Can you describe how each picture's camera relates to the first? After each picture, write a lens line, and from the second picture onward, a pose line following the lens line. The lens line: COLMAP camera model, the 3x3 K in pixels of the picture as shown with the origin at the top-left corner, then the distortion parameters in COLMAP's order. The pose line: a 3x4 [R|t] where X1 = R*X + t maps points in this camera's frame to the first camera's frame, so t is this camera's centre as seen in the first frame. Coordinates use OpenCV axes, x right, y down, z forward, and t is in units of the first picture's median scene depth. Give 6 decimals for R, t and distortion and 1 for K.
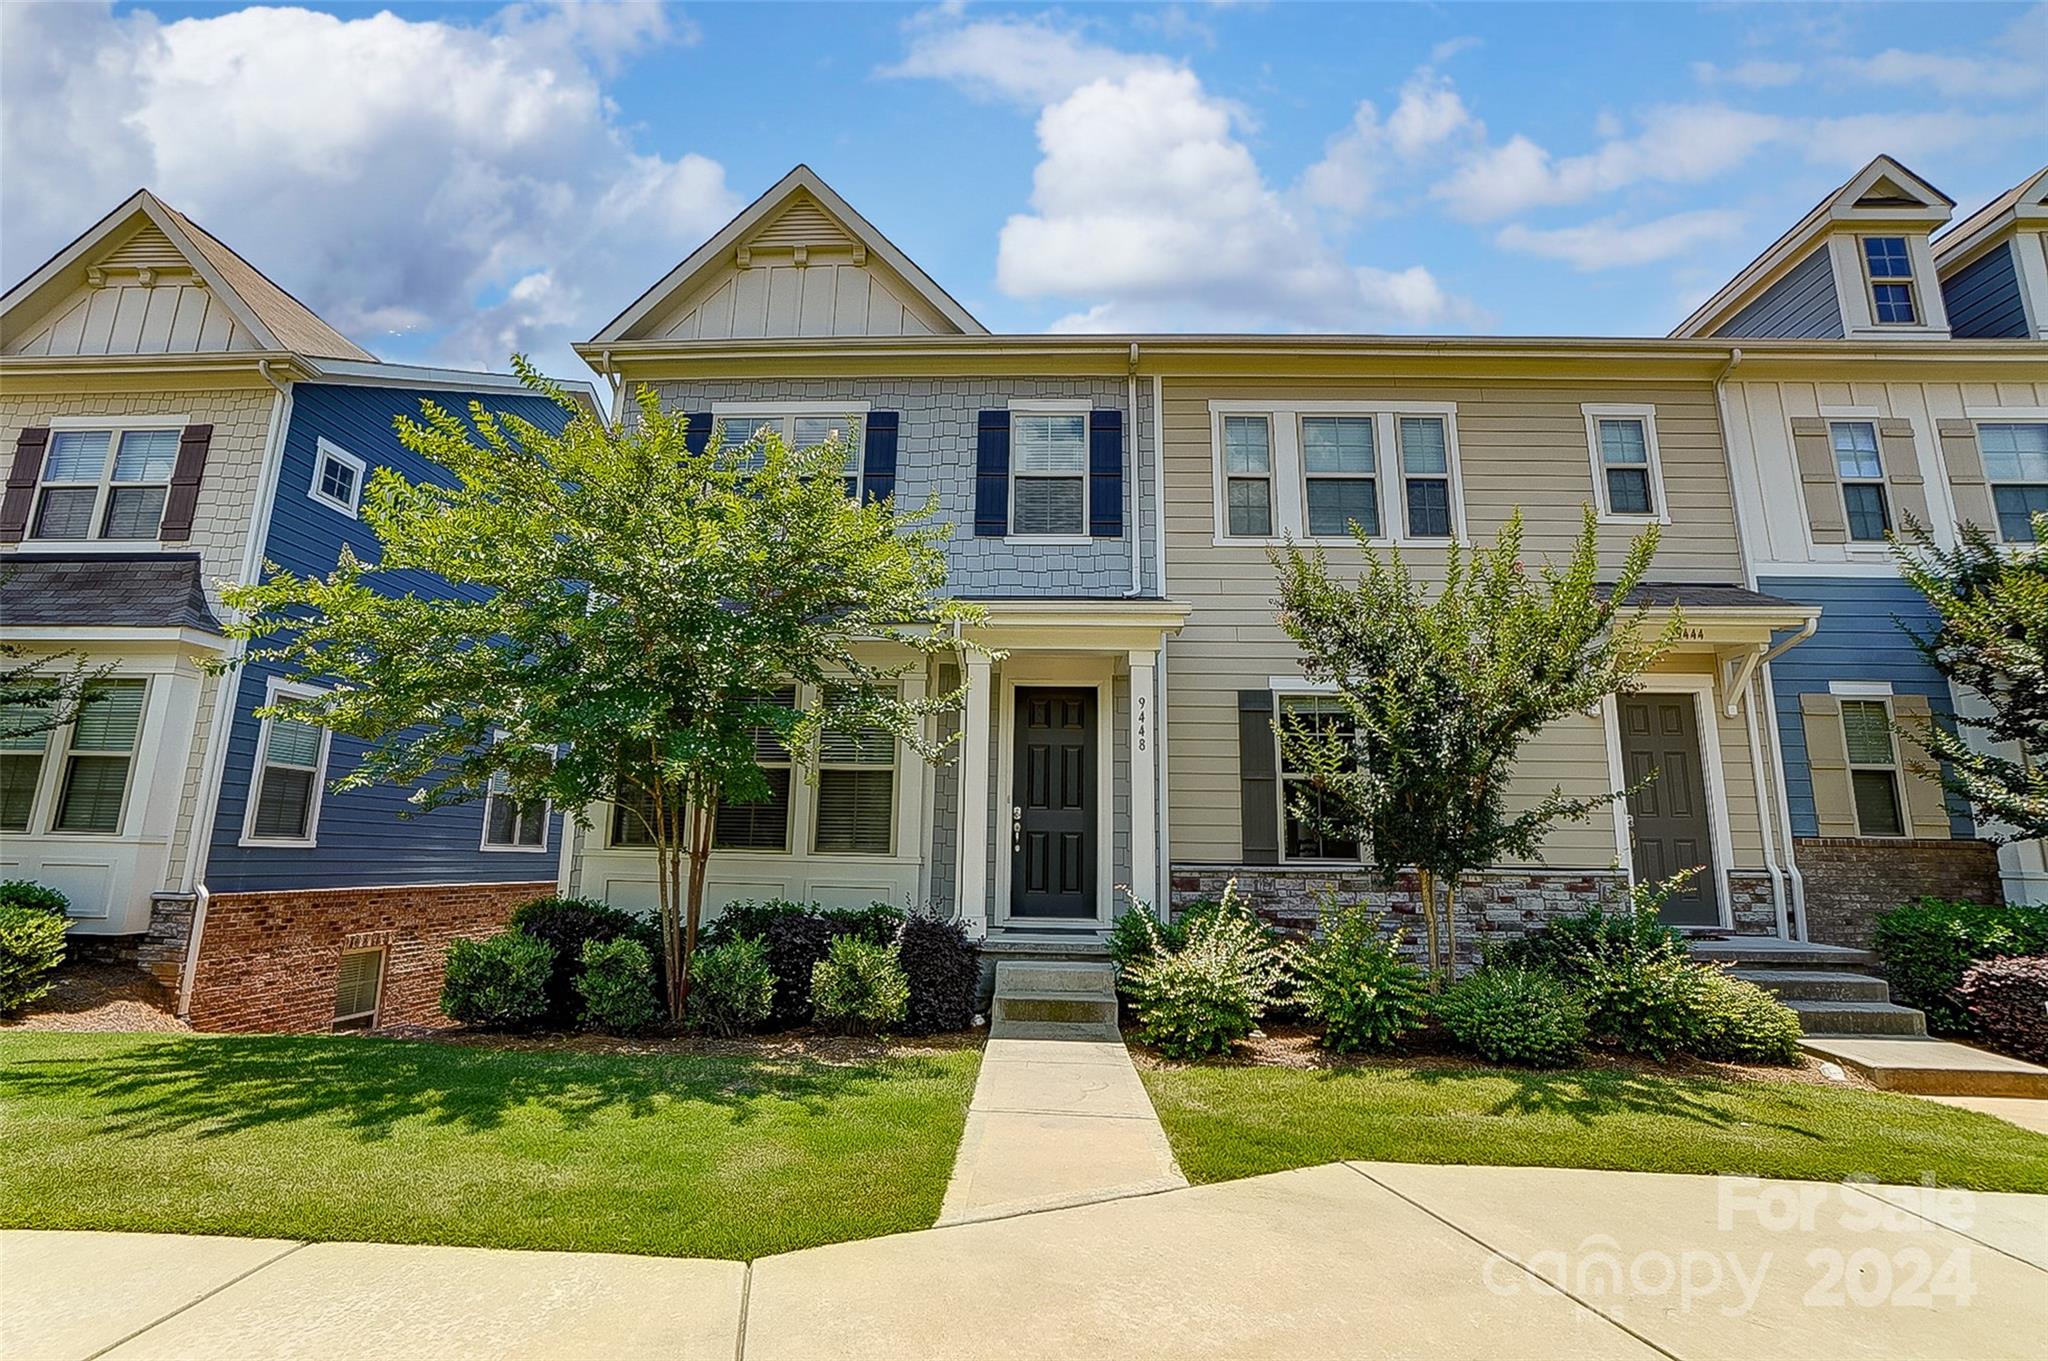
lens RADIAL K [[918.0, 0, 1010.4], [0, 918.0, 671.5], [0, 0, 1]] dist [-0.057952, 0.021642]
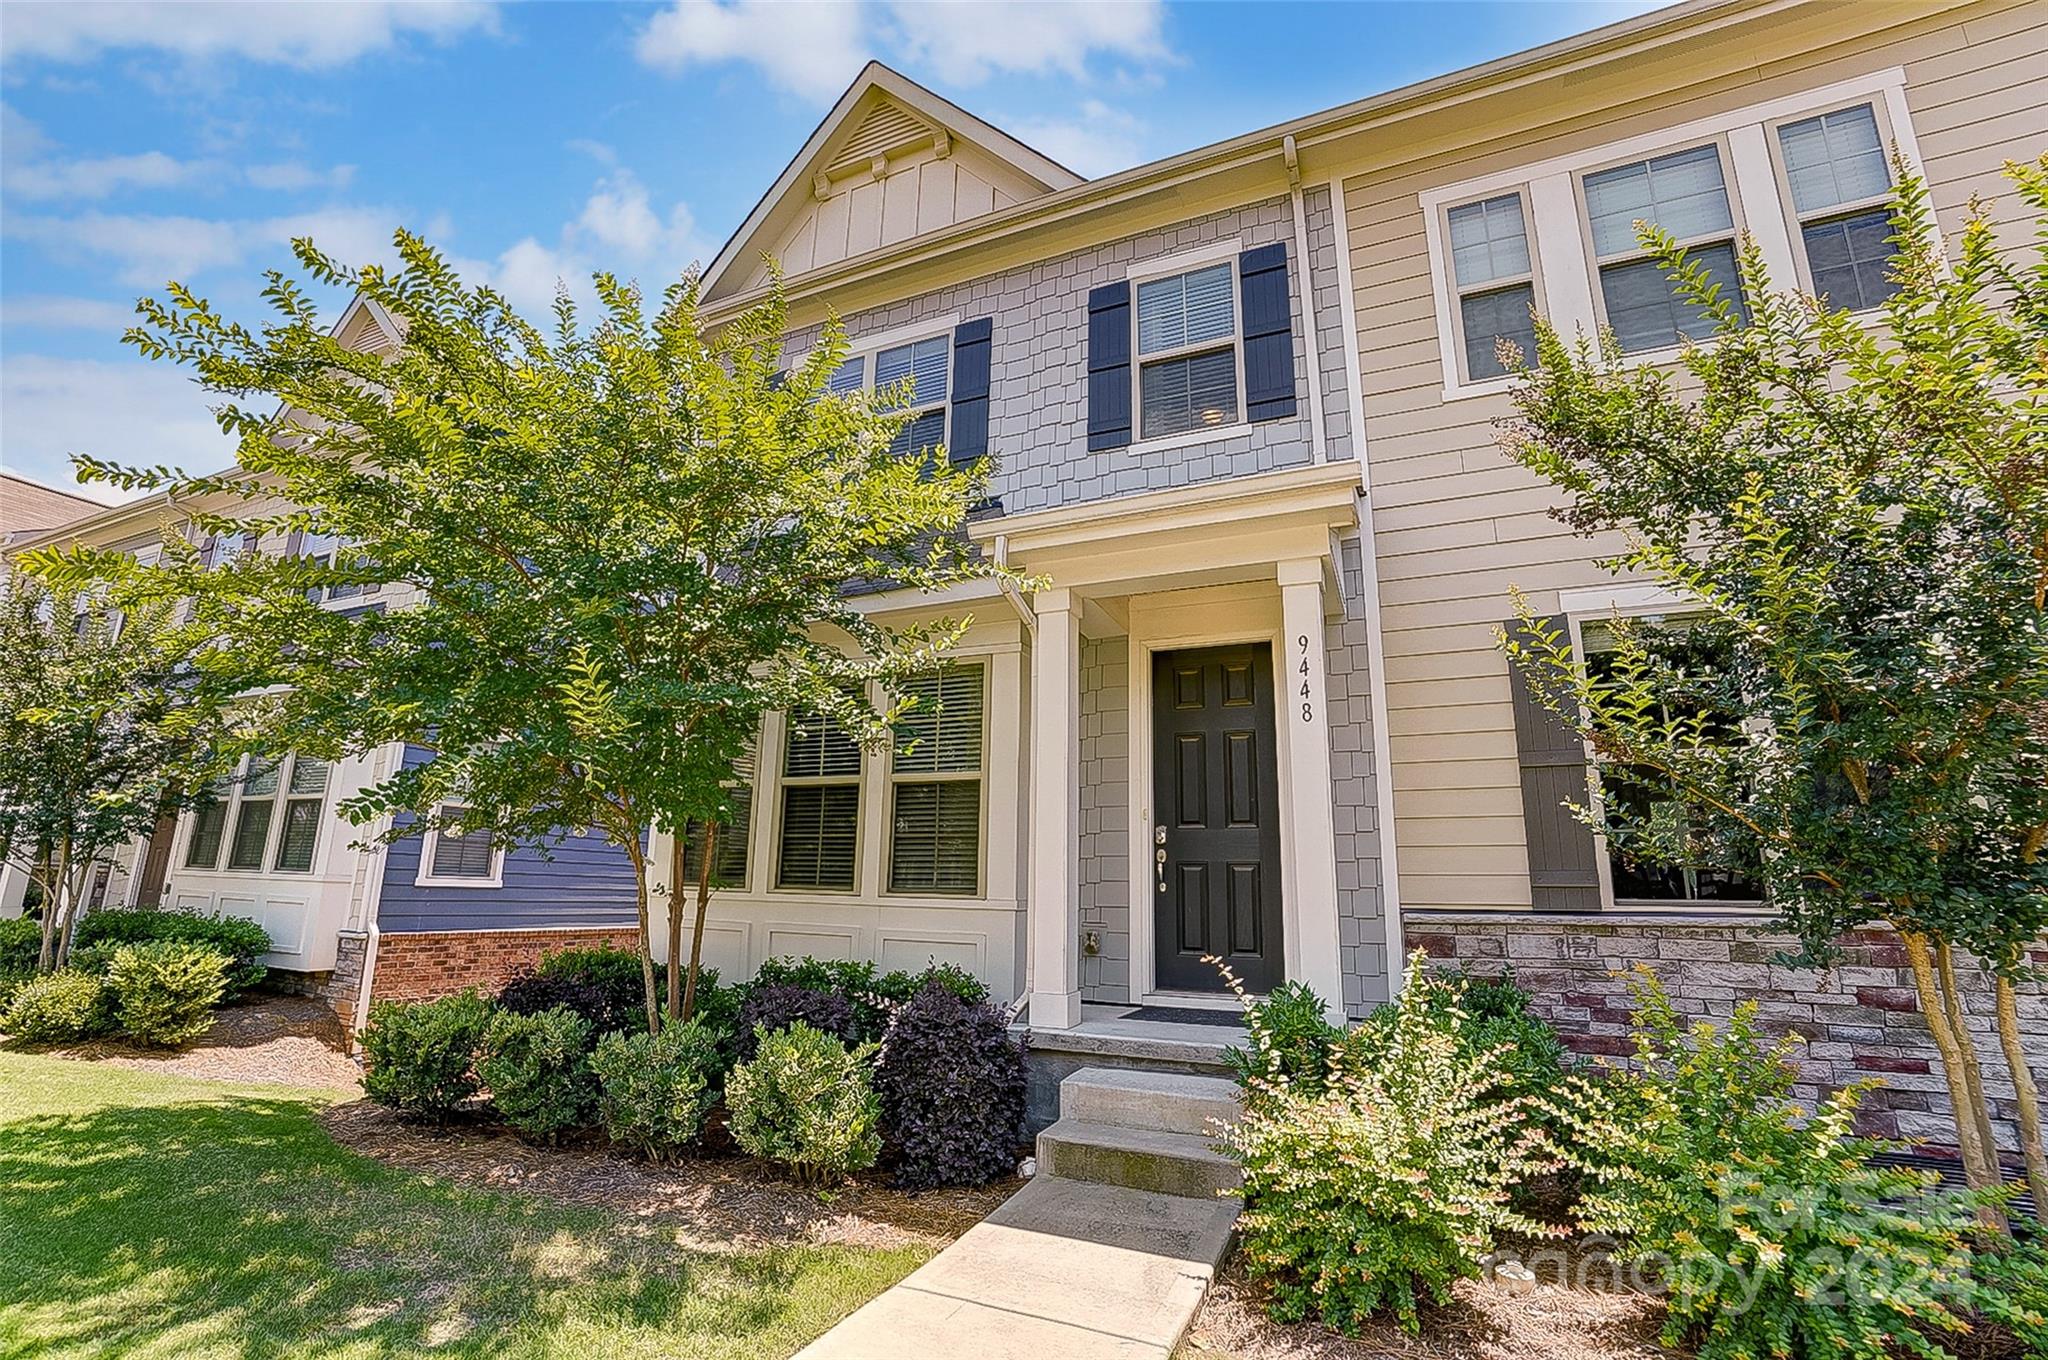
lens RADIAL K [[926.9, 0, 1003.0], [0, 926.9, 671.3], [0, 0, 1]] dist [-0.073899, 0.031633]
pose [[0.927659, -0.085131, -0.363595, 0.155233], [0.071049, 0.996119, -0.051958, 0.059975], [0.366607, 0.022366, 0.930107, 0.315592]]
